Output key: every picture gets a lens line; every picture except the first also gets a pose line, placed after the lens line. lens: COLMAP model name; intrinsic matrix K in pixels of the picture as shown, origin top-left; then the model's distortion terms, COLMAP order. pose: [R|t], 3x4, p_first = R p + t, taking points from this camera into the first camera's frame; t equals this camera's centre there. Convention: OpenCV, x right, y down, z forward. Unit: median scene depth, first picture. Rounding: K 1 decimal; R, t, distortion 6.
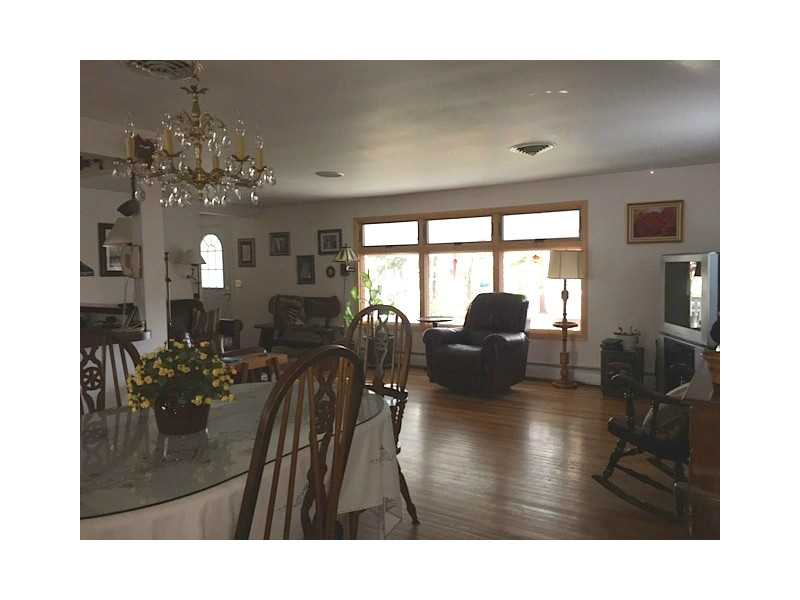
lens RADIAL K [[519.5, 0, 400.0], [0, 519.5, 300.0], [0, 0, 1]] dist [0.000720, -0.000191]
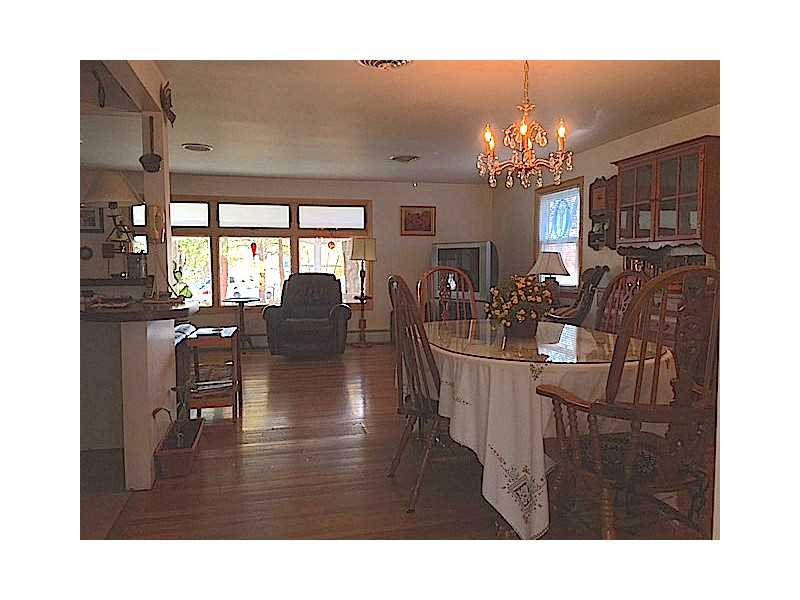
lens RADIAL K [[519.5, 0, 400.0], [0, 519.5, 300.0], [0, 0, 1]] dist [0.000720, -0.000191]
pose [[0.687034, -0.044242, 0.725277, -0.501396], [0.039555, 0.998942, 0.023466, 0.025806], [-0.725548, 0.012566, 0.688057, 0.064977]]
